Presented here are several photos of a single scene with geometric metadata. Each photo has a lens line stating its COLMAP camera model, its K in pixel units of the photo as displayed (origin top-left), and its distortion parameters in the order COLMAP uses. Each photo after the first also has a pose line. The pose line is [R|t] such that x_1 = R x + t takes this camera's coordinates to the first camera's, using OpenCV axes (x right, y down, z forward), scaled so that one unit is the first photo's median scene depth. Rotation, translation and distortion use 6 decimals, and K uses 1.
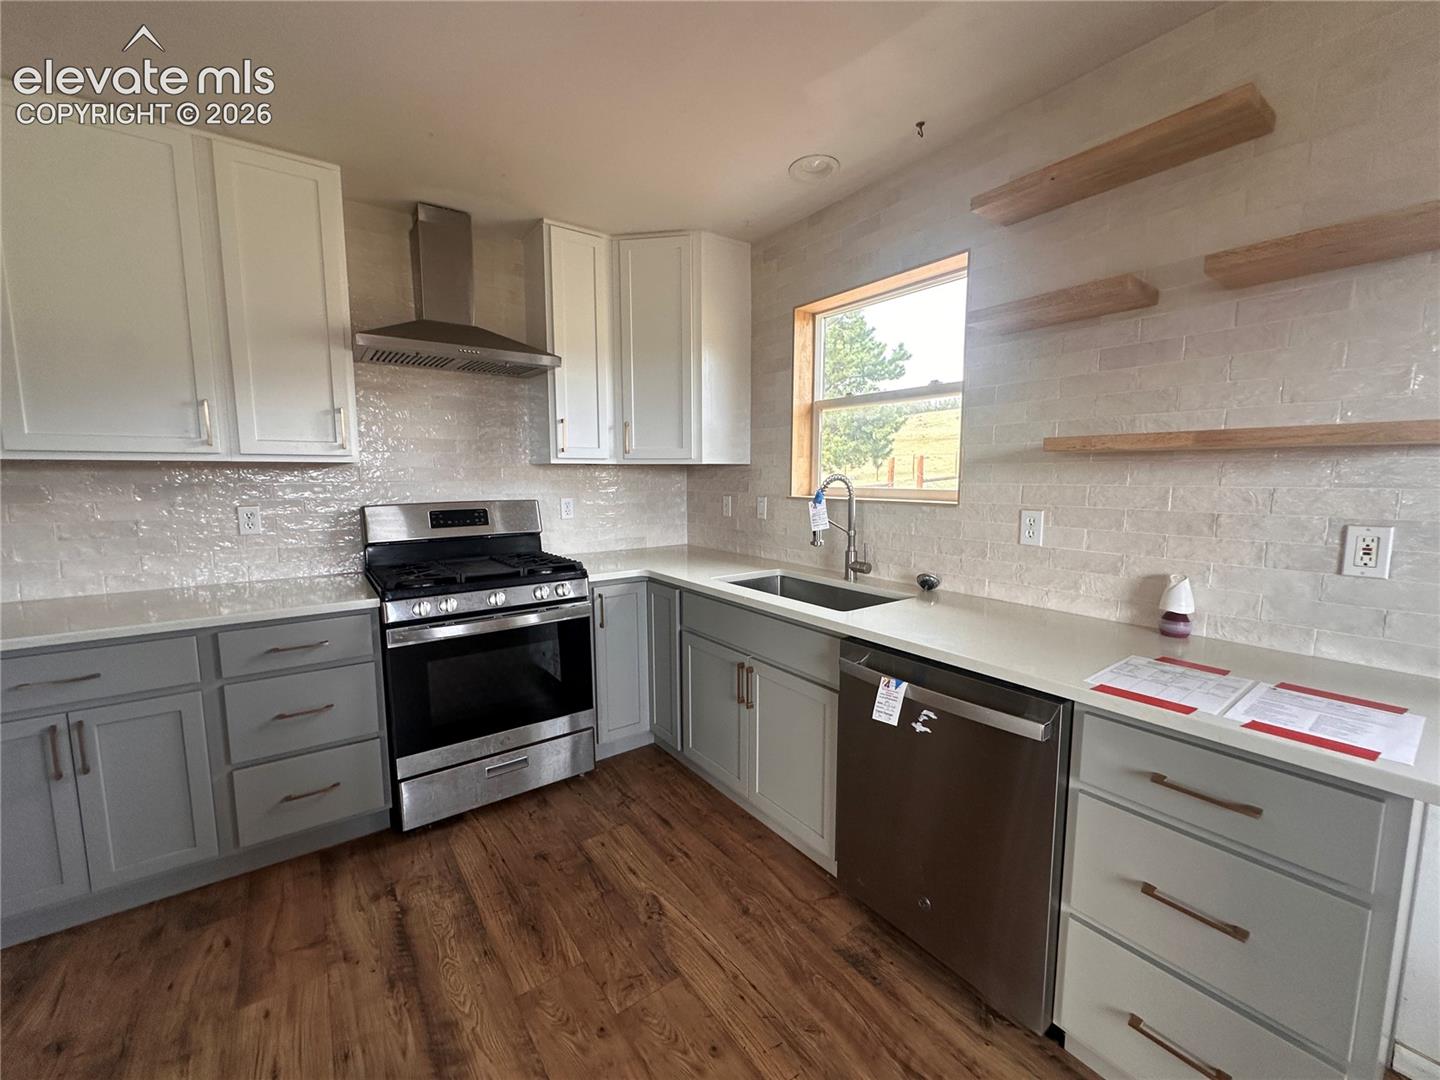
lens RADIAL K [[576.0, 0, 720.8], [0, 576.0, 539.7], [0, 0, 1]] dist [-0.001888, -0.000003]
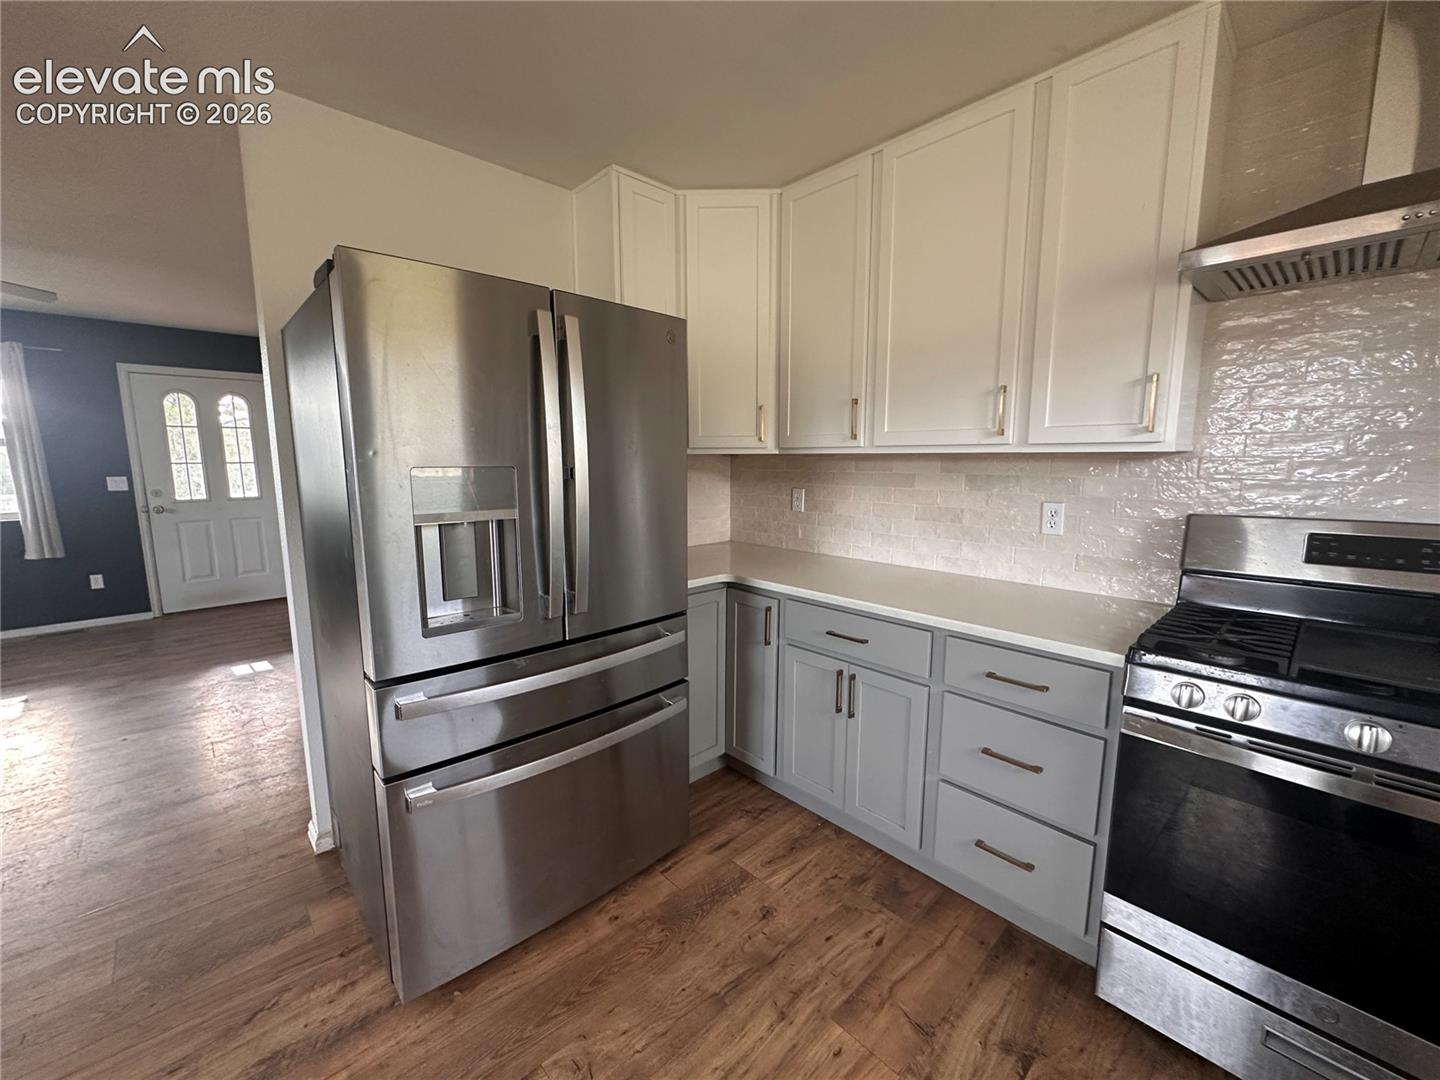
lens RADIAL K [[576.7, 0, 719.3], [0, 576.7, 539.1], [0, 0, 1]] dist [-0.001712, 0.000318]
pose [[0.120622, 0.139431, -0.982858, -0.009375], [-0.112822, 0.985597, 0.125974, -0.064811], [0.986266, 0.095692, 0.134616, 0.438146]]
